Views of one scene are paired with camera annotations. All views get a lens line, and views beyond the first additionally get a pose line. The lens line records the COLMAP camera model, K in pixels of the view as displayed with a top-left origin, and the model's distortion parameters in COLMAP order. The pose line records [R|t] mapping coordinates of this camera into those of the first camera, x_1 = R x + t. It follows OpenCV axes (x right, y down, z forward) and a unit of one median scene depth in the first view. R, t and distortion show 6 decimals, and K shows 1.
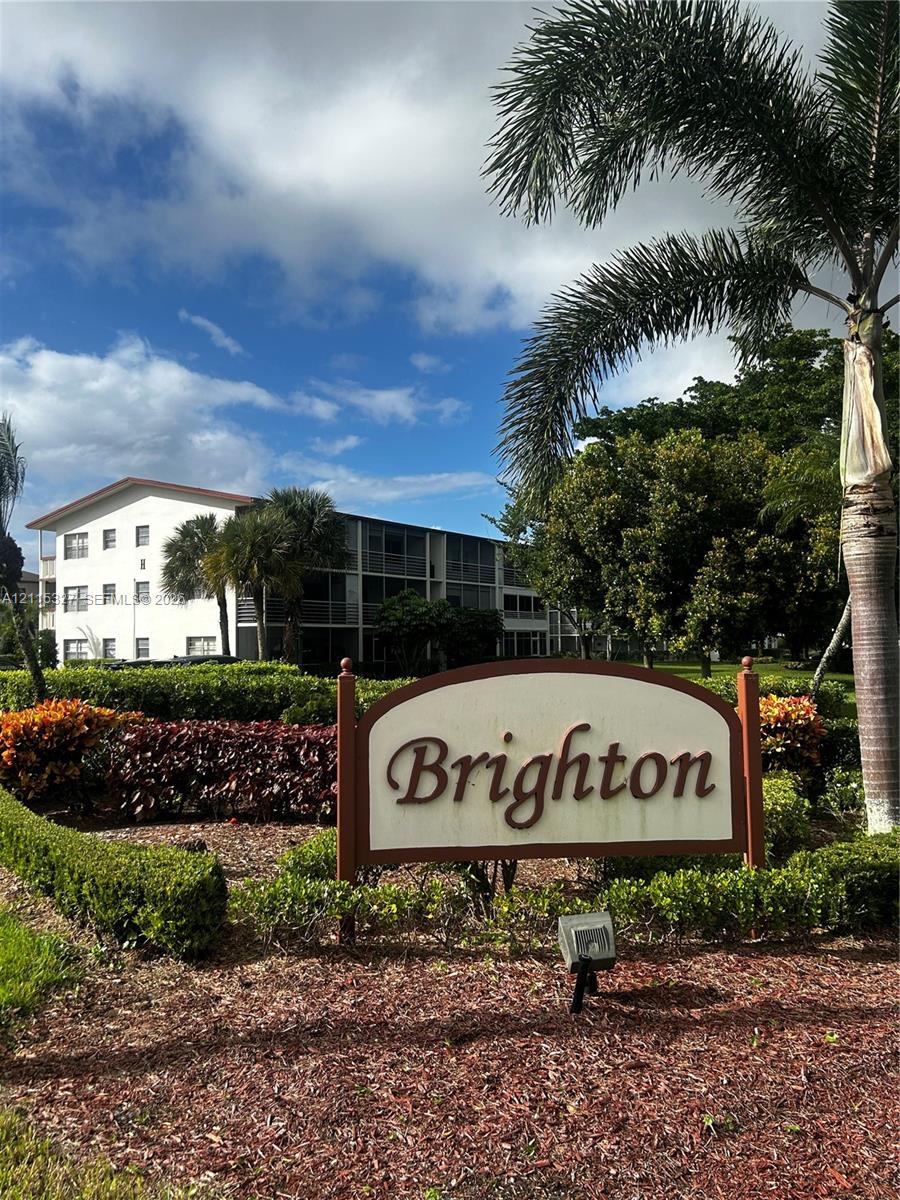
lens RADIAL K [[976.0, 0, 451.1], [0, 976.0, 593.8], [0, 0, 1]] dist [0.083901, 0.000858]
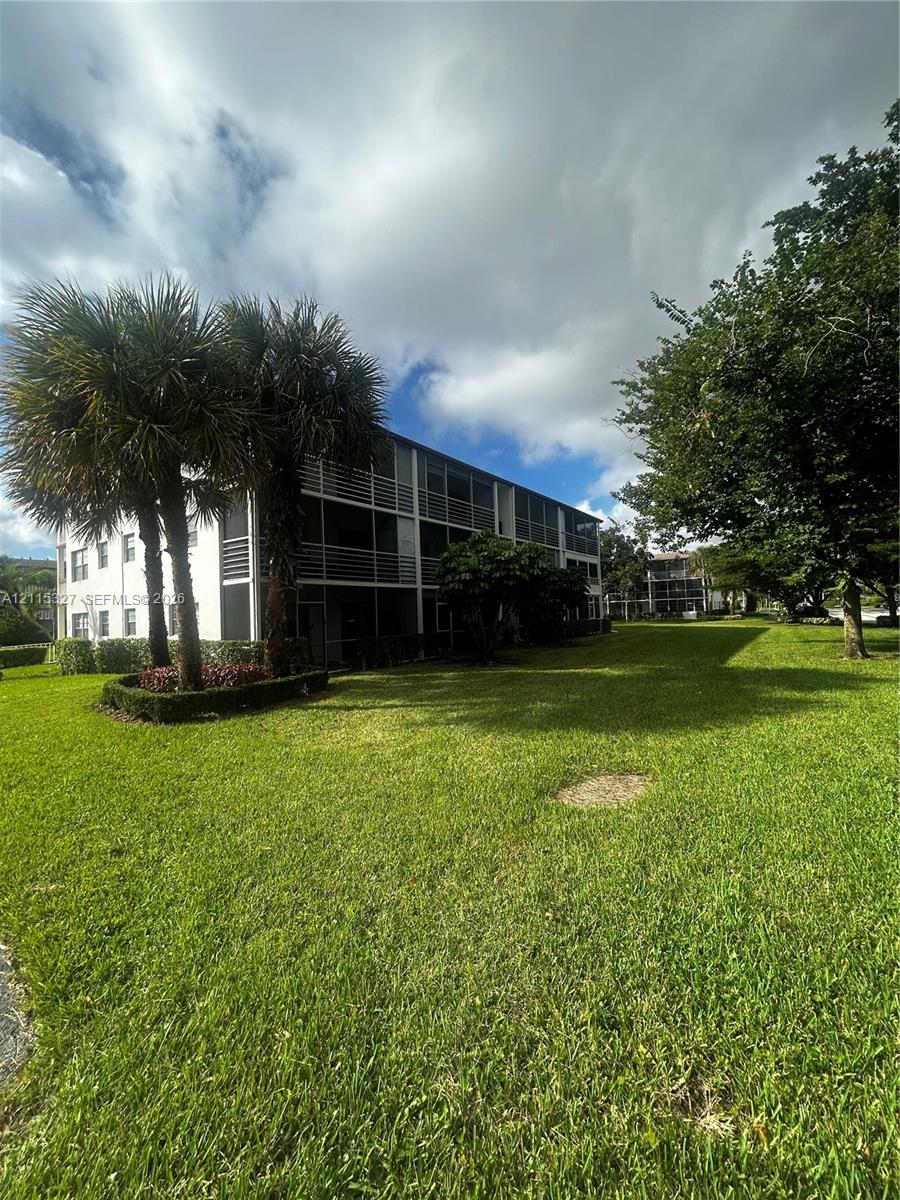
lens RADIAL K [[486.4, 0, 448.9], [0, 486.4, 603.1], [0, 0, 1]] dist [-0.002489, 0.000085]
pose [[0.997867, -0.026663, -0.059578, -0.047011], [0.028350, 0.999216, 0.027644, 0.036021], [0.058794, -0.029274, 0.997841, 0.619308]]
